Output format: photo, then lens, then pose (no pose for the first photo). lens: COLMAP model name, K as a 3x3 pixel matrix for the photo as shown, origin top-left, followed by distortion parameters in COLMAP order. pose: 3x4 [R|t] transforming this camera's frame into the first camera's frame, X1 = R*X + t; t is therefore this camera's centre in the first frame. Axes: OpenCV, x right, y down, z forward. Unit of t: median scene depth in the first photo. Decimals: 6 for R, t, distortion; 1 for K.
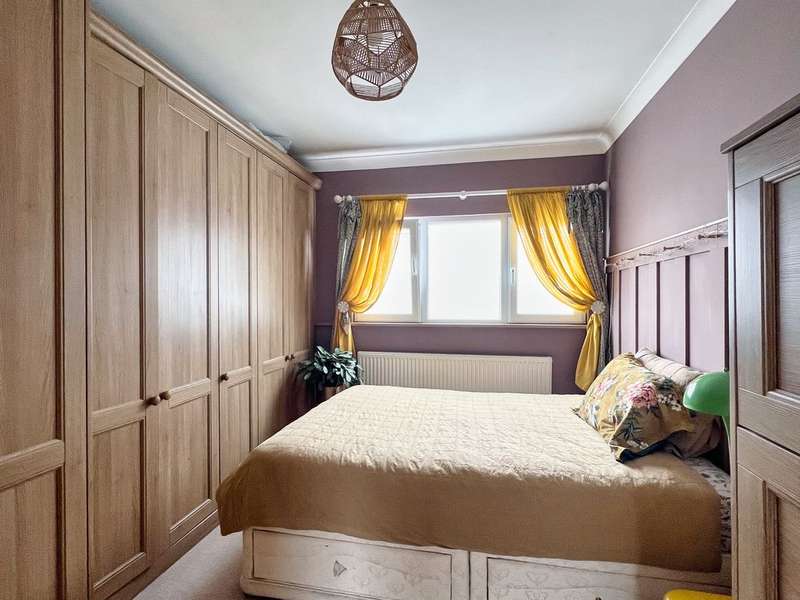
lens RADIAL K [[397.2, 0, 400.0], [0, 397.2, 300.0], [0, 0, 1]] dist [-0.001204, -0.000371]
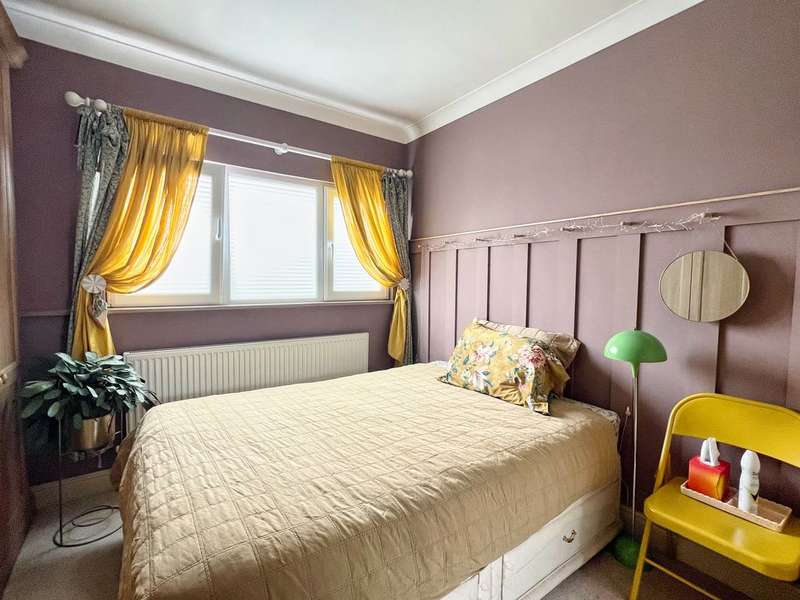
lens RADIAL K [[372.2, 0, 401.9], [0, 372.2, 300.0], [0, 0, 1]] dist [0.002064, -0.000183]
pose [[0.682050, -0.032709, 0.730573, -0.258447], [-0.010405, 0.998464, 0.054416, 0.006018], [-0.731231, -0.044716, 0.680663, 0.284113]]
